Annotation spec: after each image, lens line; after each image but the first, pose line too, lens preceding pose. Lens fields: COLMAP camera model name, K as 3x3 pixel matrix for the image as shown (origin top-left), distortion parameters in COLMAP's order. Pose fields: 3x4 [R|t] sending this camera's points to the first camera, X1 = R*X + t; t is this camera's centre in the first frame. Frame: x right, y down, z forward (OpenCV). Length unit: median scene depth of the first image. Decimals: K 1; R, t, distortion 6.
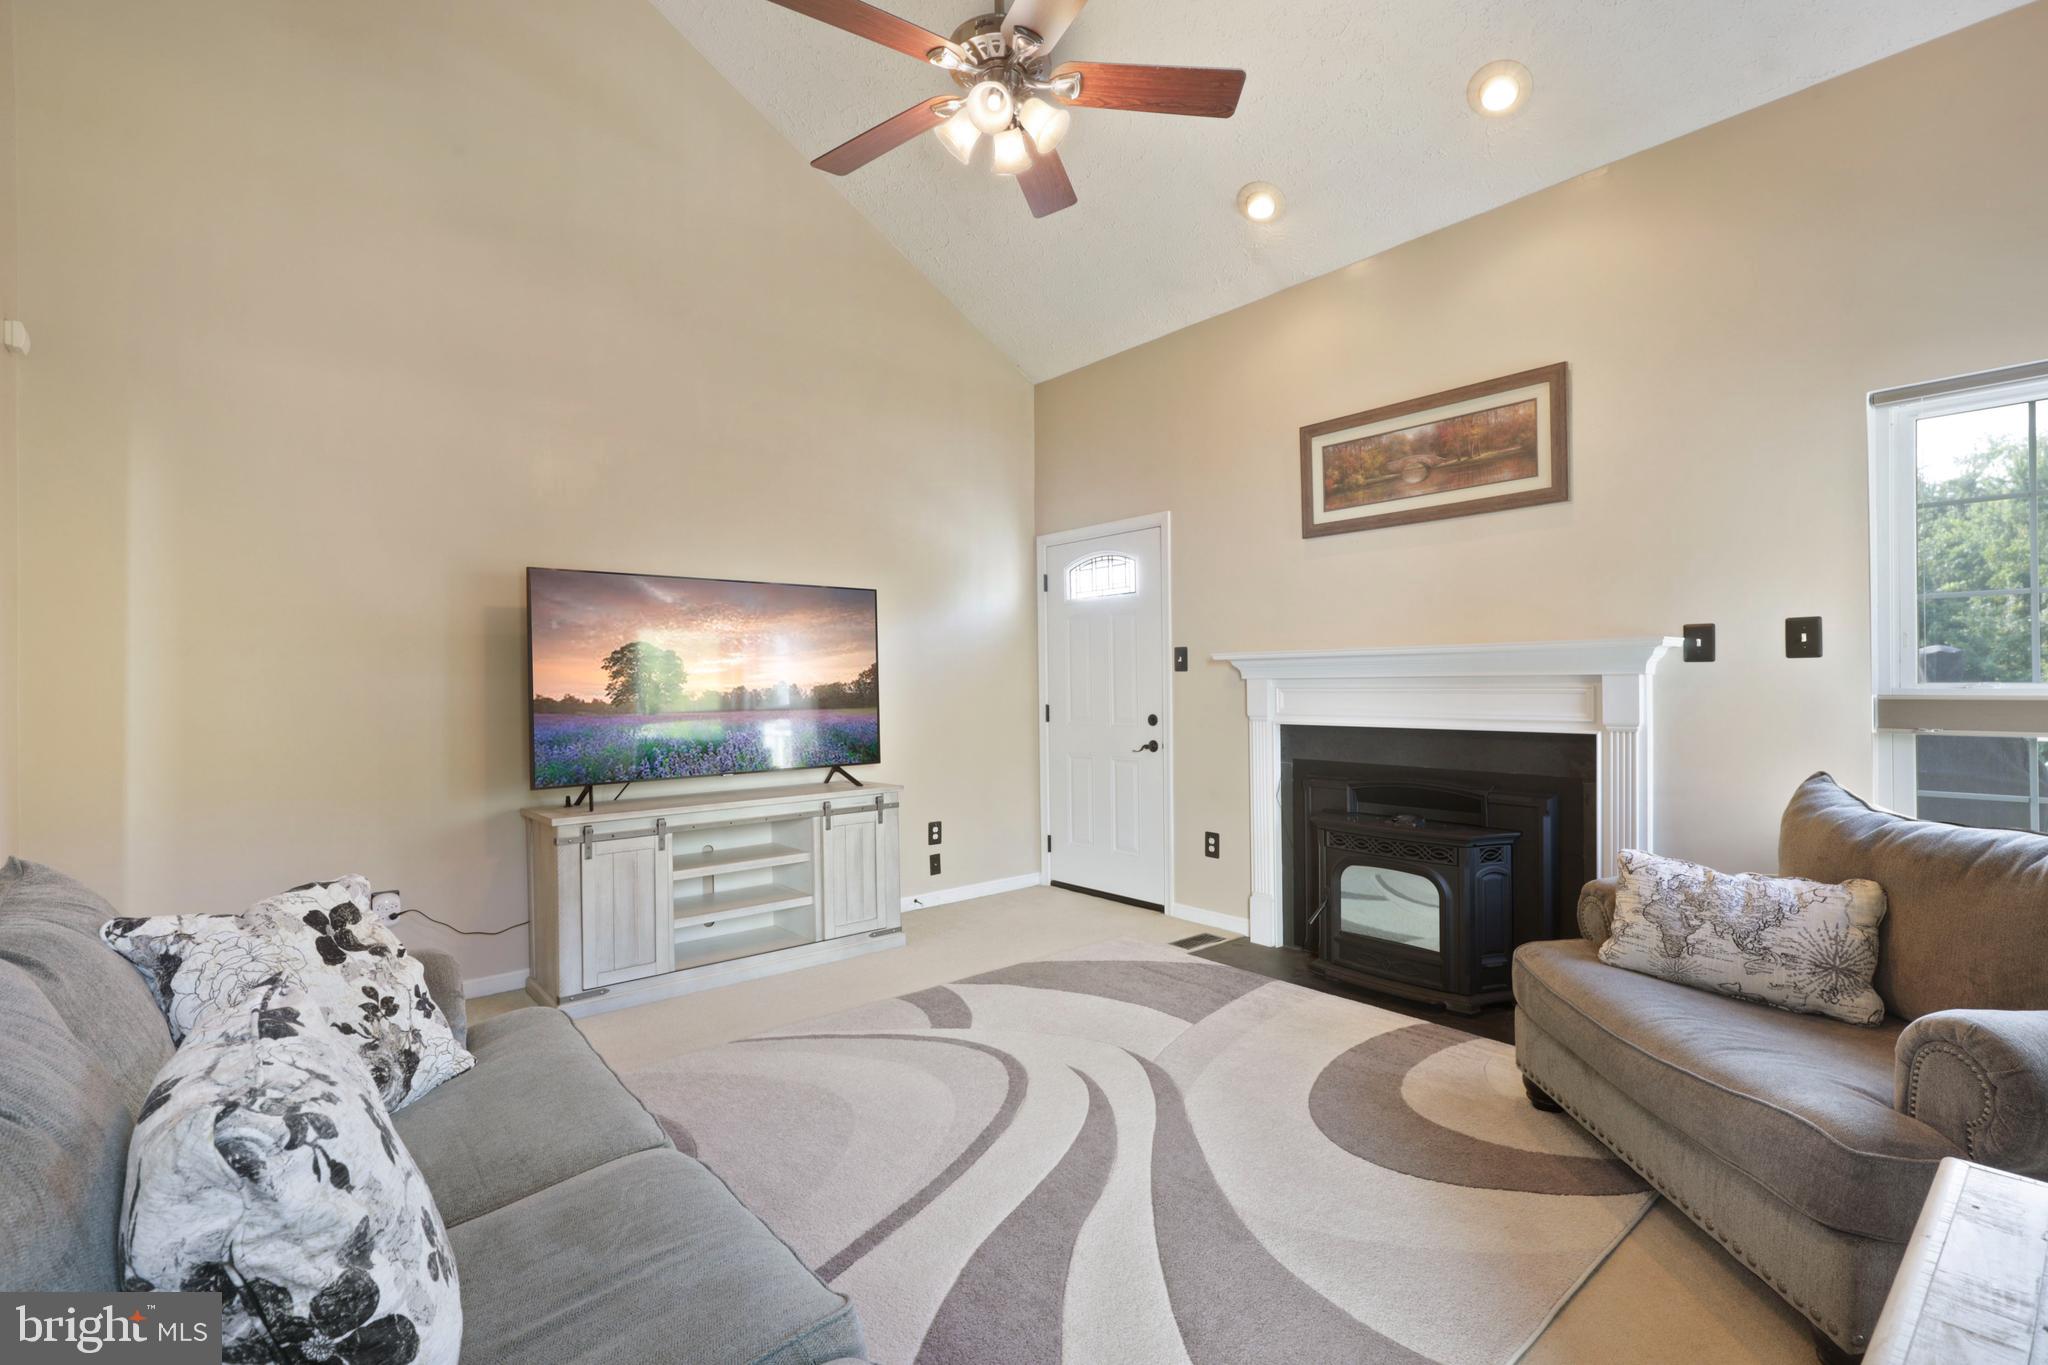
lens RADIAL K [[928.9, 0, 1012.7], [0, 928.9, 677.6], [0, 0, 1]] dist [-0.005841, 0.000083]
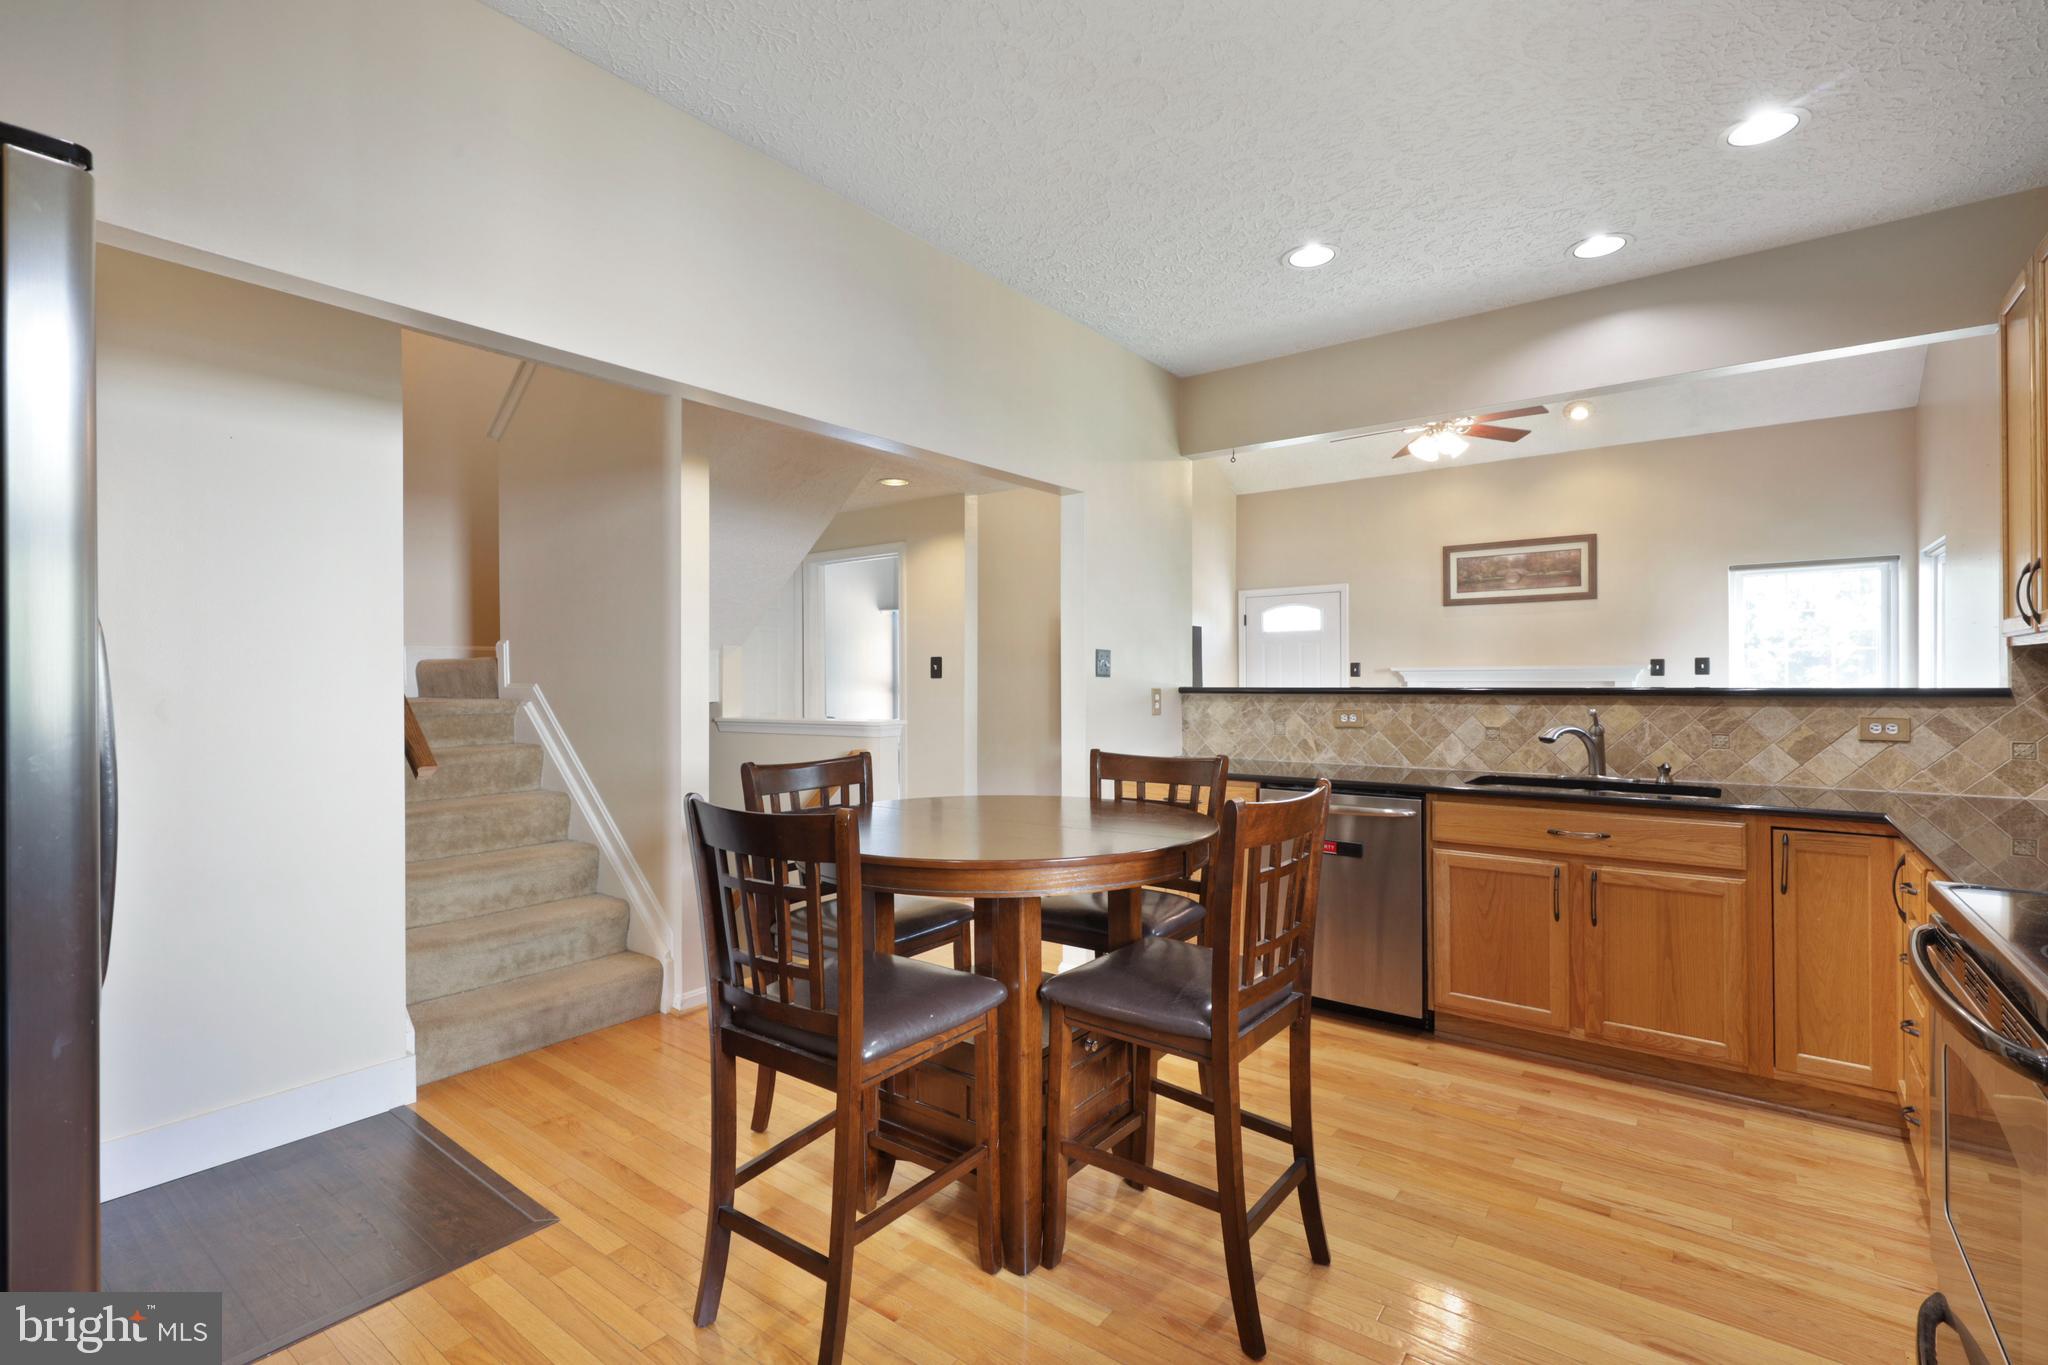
lens RADIAL K [[928.9, 0, 1018.8], [0, 928.9, 676.7], [0, 0, 1]] dist [-0.005841, 0.000083]
pose [[0.977631, 0.009748, 0.210100, -0.999933], [-0.009063, 0.999950, -0.004226, 0.007068], [-0.210131, 0.002227, 0.977671, -0.700129]]
